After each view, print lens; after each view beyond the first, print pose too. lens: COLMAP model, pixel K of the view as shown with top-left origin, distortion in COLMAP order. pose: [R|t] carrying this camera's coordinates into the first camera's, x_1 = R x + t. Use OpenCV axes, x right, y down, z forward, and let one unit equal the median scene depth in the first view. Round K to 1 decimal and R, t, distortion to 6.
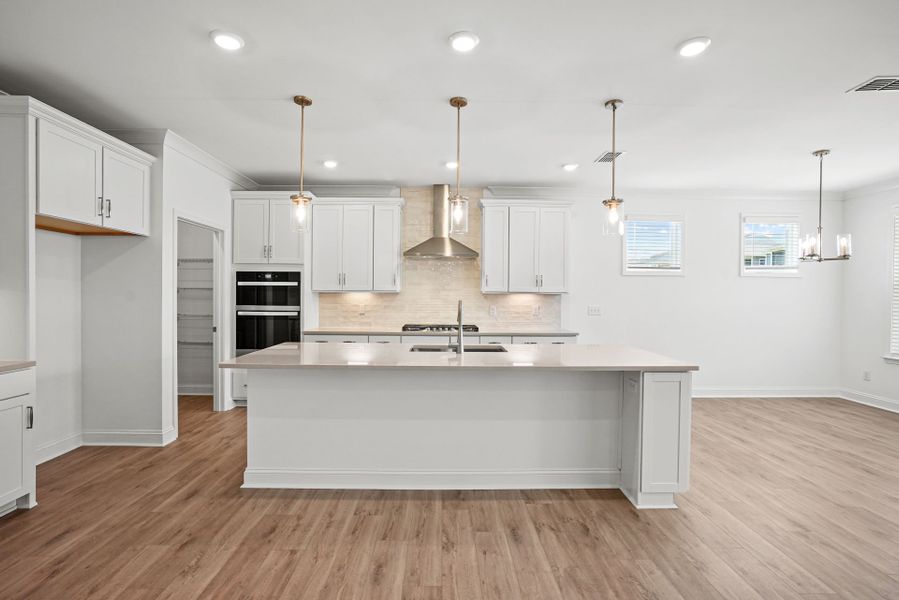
lens RADIAL K [[418.1, 0, 441.3], [0, 418.1, 299.8], [0, 0, 1]] dist [-0.039597, 0.021473]
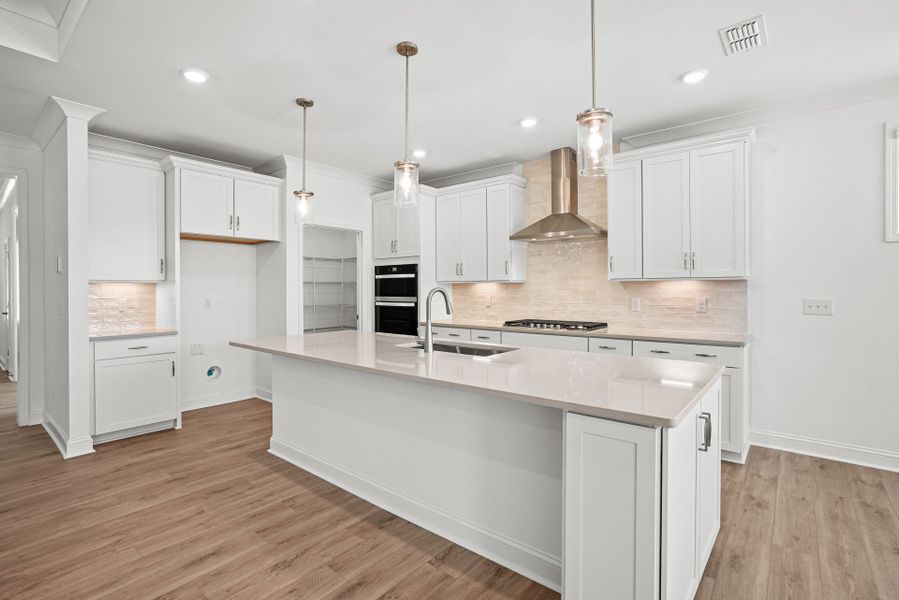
lens RADIAL K [[421.3, 0, 447.3], [0, 421.3, 295.3], [0, 0, 1]] dist [-0.040298, 0.022033]
pose [[0.765170, -0.000532, -0.643828, 0.502899], [0.001521, 0.999998, 0.000982, 0.012406], [0.643826, -0.001731, 0.765170, 0.326603]]
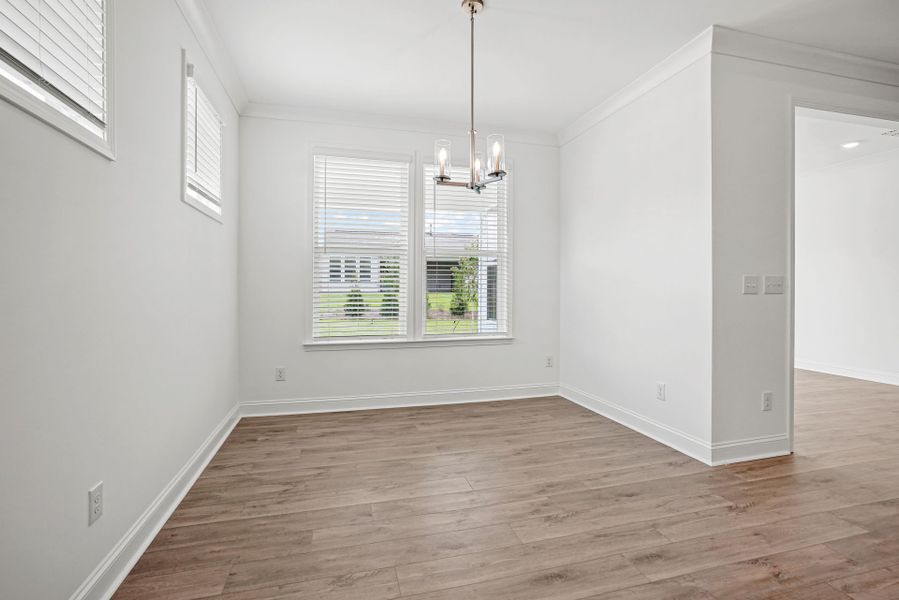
lens RADIAL K [[423.0, 0, 445.6], [0, 423.0, 284.3], [0, 0, 1]] dist [-0.035359, 0.019303]
pose [[-0.261048, 0.002204, 0.965323, 0.358119], [0.007136, 0.999974, -0.000354, 0.044982], [-0.965300, 0.006796, -0.261057, 1.241835]]
